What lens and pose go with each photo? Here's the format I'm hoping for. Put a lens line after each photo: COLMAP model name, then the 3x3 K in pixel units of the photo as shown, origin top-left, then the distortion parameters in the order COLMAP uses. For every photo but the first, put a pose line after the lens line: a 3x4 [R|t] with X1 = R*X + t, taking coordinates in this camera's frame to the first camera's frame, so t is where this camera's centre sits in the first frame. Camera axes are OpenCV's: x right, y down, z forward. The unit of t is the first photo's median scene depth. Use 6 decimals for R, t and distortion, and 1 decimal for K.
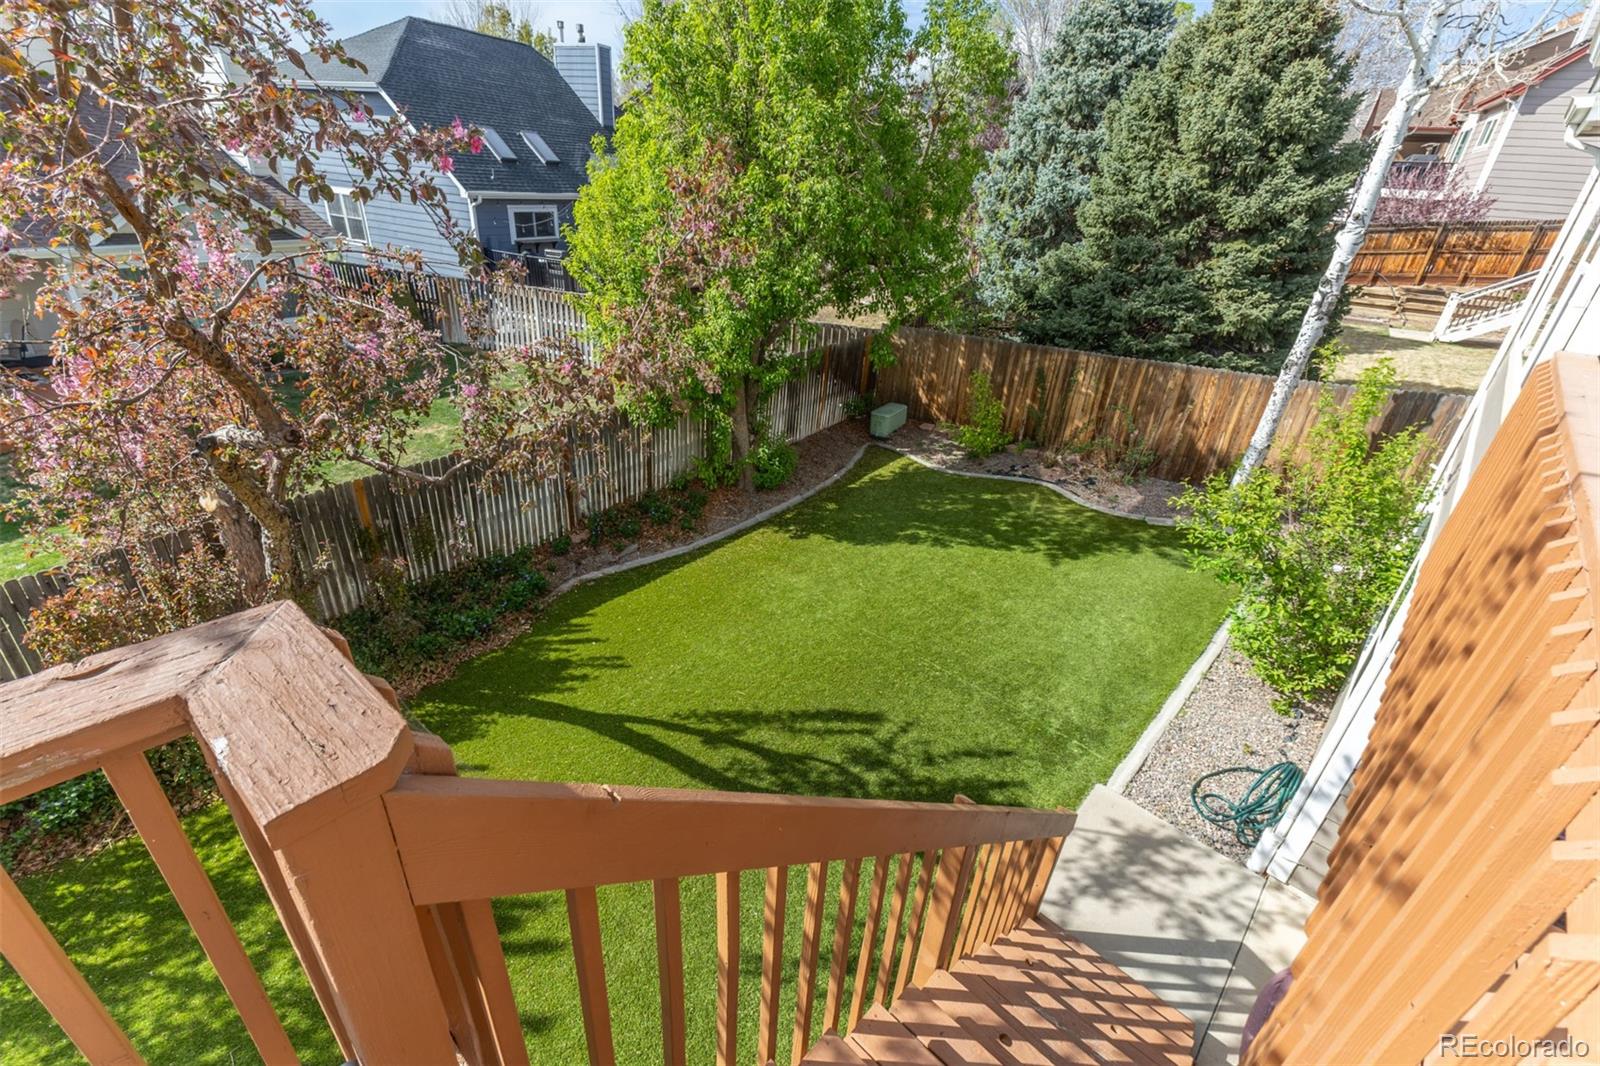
lens RADIAL K [[686.1, 0, 800.0], [0, 686.1, 533.0], [0, 0, 1]] dist [0.007095, -0.000274]
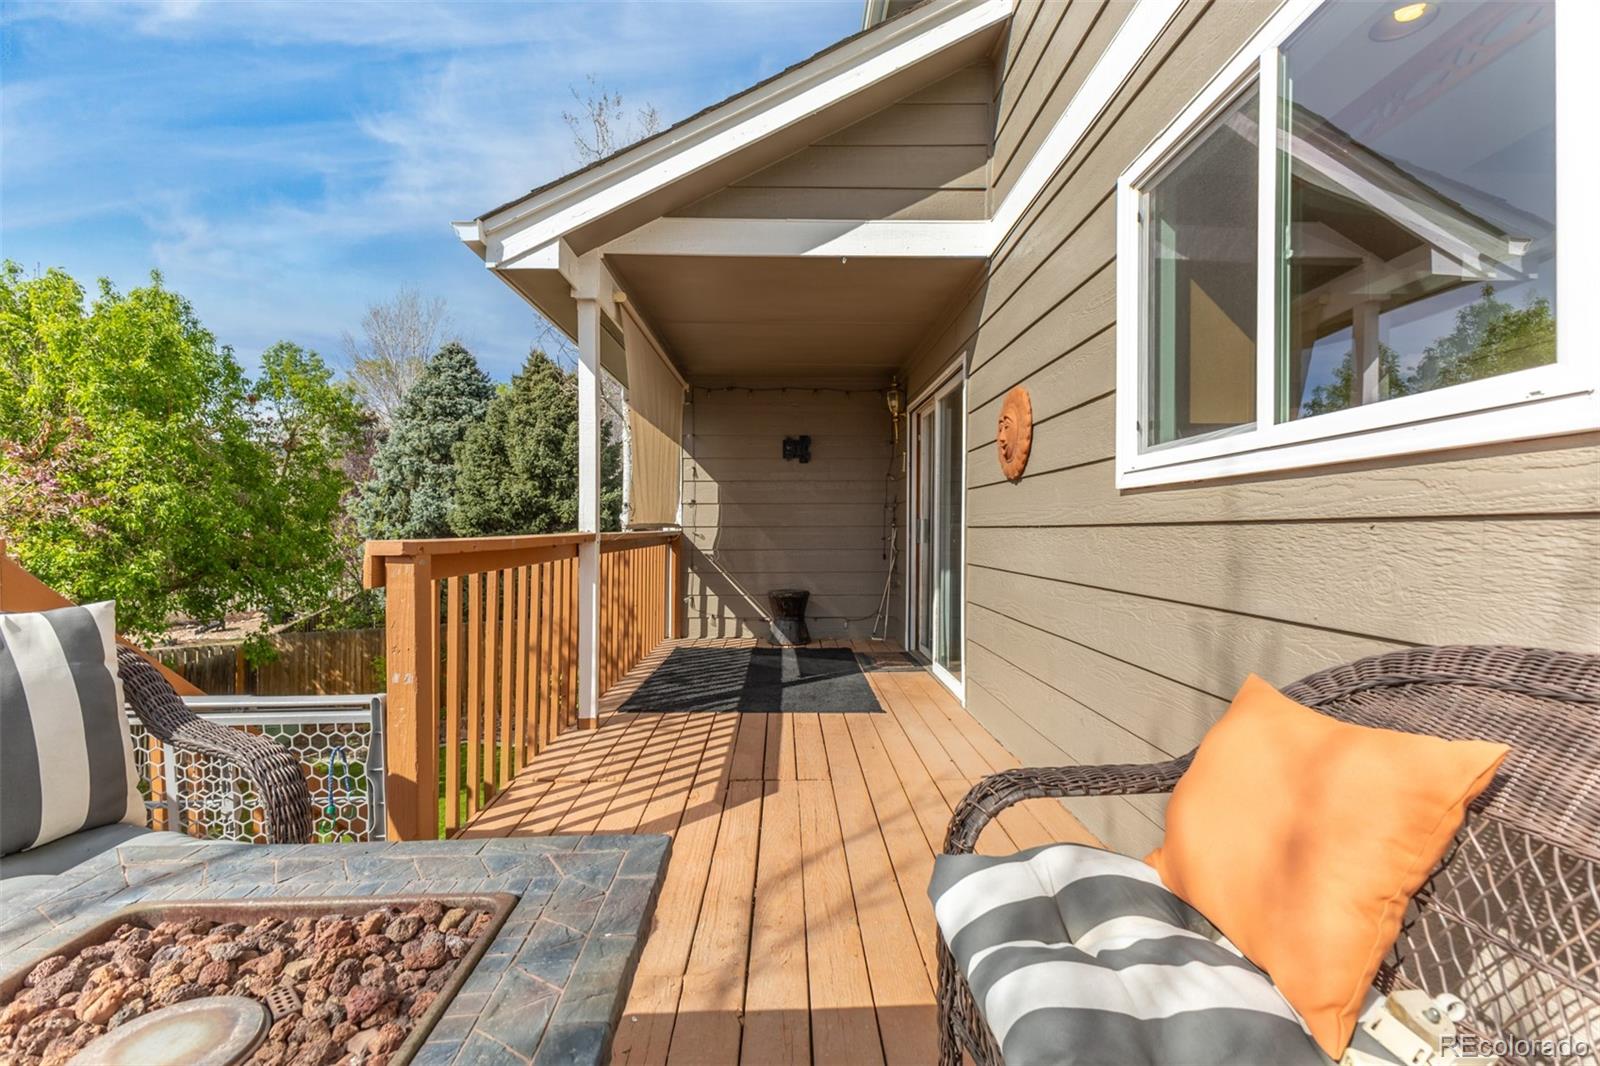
lens RADIAL K [[686.1, 0, 800.0], [0, 686.1, 533.0], [0, 0, 1]] dist [0.007095, -0.000274]
pose [[0.702516, -0.062021, 0.708960, -0.022073], [0.364346, 0.887085, -0.283431, 0.140669], [-0.611329, 0.457421, 0.645788, -0.167327]]
